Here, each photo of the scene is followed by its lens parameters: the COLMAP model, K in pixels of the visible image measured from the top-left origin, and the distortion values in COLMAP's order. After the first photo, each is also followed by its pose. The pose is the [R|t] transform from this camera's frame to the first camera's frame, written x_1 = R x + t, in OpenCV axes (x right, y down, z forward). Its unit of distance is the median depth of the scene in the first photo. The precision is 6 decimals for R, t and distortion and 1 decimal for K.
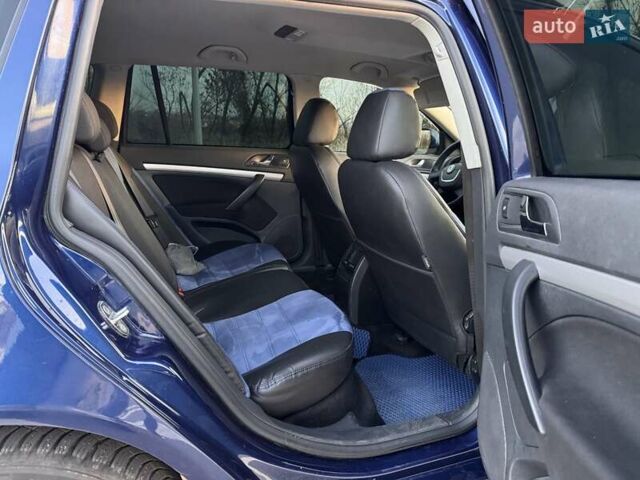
lens RADIAL K [[449.3, 0, 334.6], [0, 449.3, 240.5], [0, 0, 1]] dist [0.055648, -0.067285]
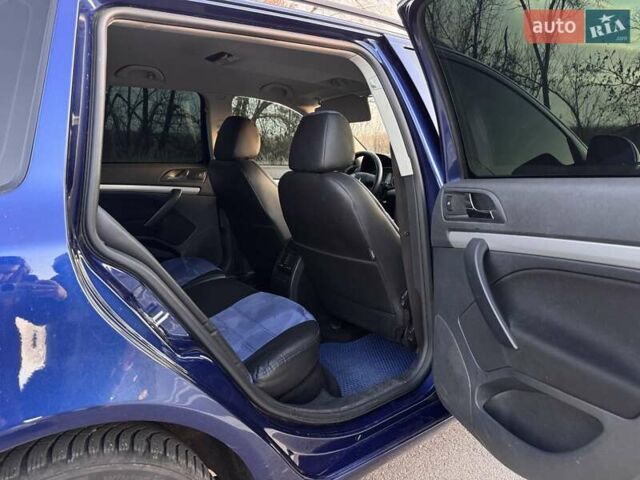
lens RADIAL K [[449.3, 0, 331.9], [0, 449.3, 240.7], [0, 0, 1]] dist [0.055648, -0.067285]
pose [[0.951693, -0.080206, 0.296391, -0.255937], [0.086994, 0.996161, -0.009765, 0.015216], [-0.294470, 0.035077, 0.955017, -0.124418]]
